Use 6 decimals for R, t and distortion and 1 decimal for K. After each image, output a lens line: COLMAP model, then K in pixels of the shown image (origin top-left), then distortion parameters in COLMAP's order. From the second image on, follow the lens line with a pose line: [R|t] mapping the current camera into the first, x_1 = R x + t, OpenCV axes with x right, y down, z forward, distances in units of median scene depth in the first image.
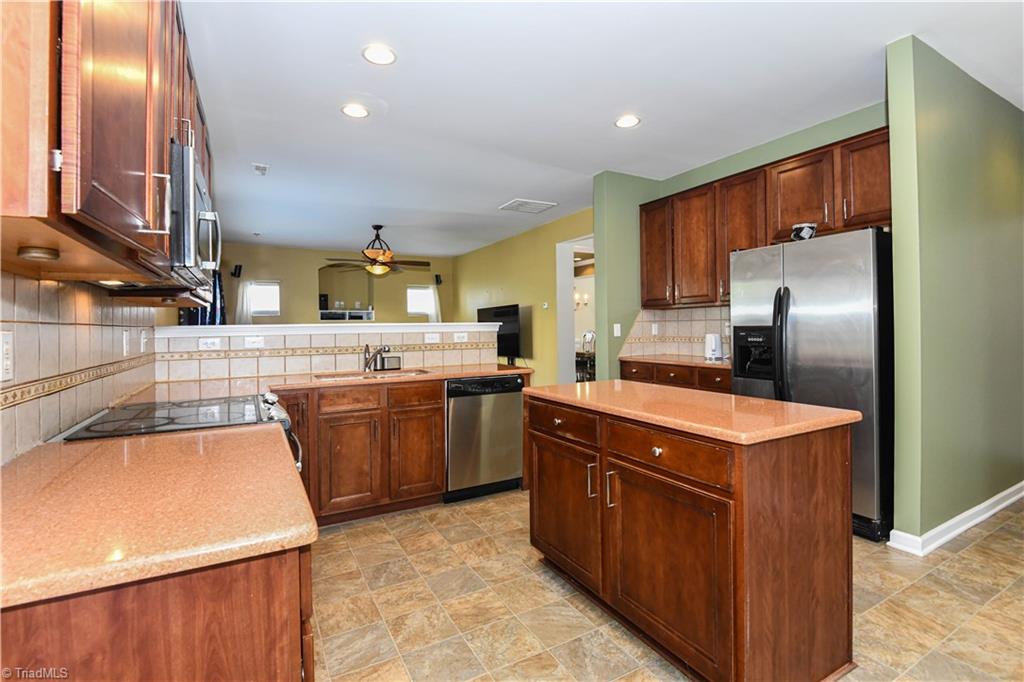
lens RADIAL K [[467.3, 0, 518.8], [0, 467.3, 336.9], [0, 0, 1]] dist [0.007313, -0.010298]
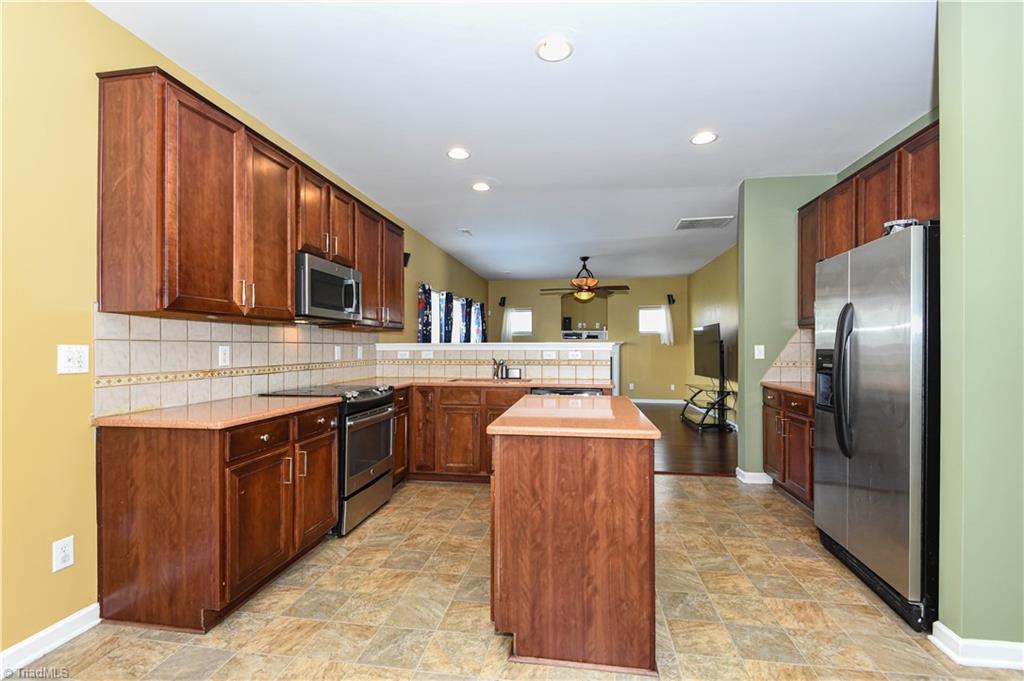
lens RADIAL K [[467.3, 0, 498.9], [0, 467.3, 337.5], [0, 0, 1]] dist [0.007313, -0.010298]
pose [[0.769527, 0.000424, -0.638614, 0.479873], [-0.024590, 0.999278, -0.028966, -0.004756], [0.638141, 0.037994, 0.768982, -0.020377]]
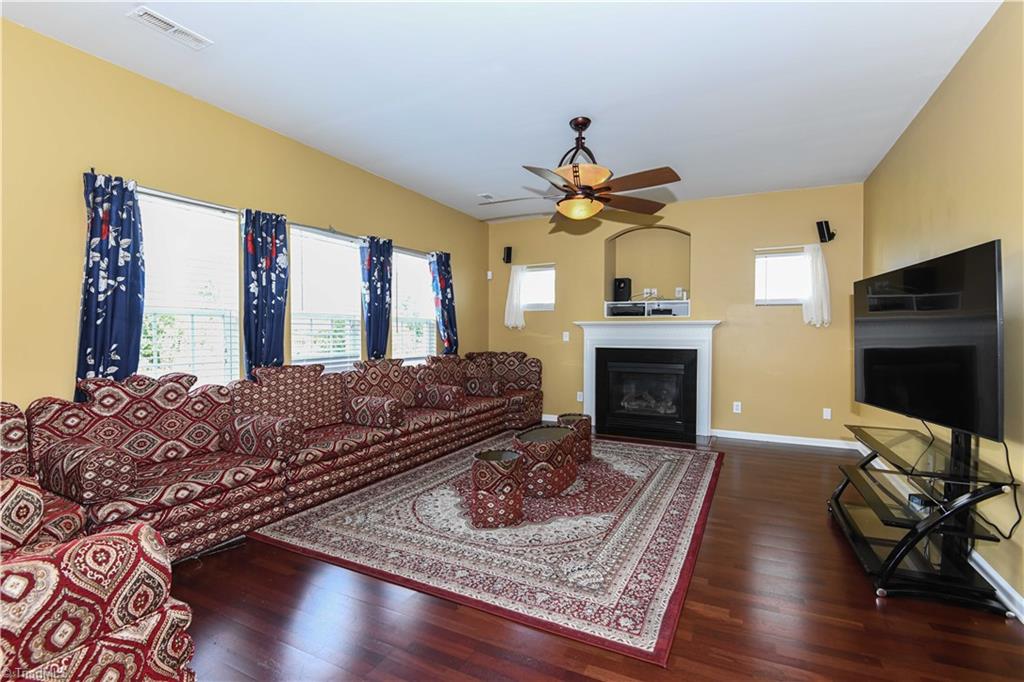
lens RADIAL K [[467.3, 0, 505.3], [0, 467.3, 328.4], [0, 0, 1]] dist [0.007313, -0.010298]
pose [[0.550797, 0.009486, -0.834586, 0.130733], [-0.030583, 0.999493, -0.008823, -0.018379], [0.834079, 0.030384, 0.550808, 1.183990]]
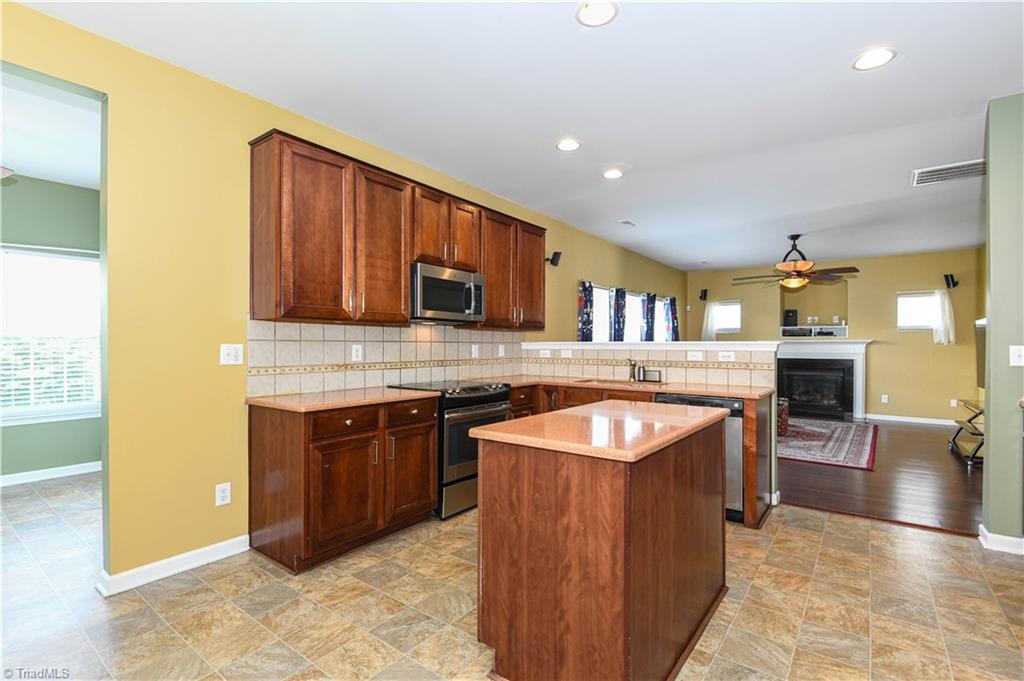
lens RADIAL K [[467.3, 0, 500.0], [0, 467.3, 337.4], [0, 0, 1]] dist [0.007313, -0.010298]
pose [[0.378277, 0.000396, -0.925692, 0.608578], [-0.028742, 0.999523, -0.011318, -0.014288], [0.925246, 0.030887, 0.378108, 0.192075]]
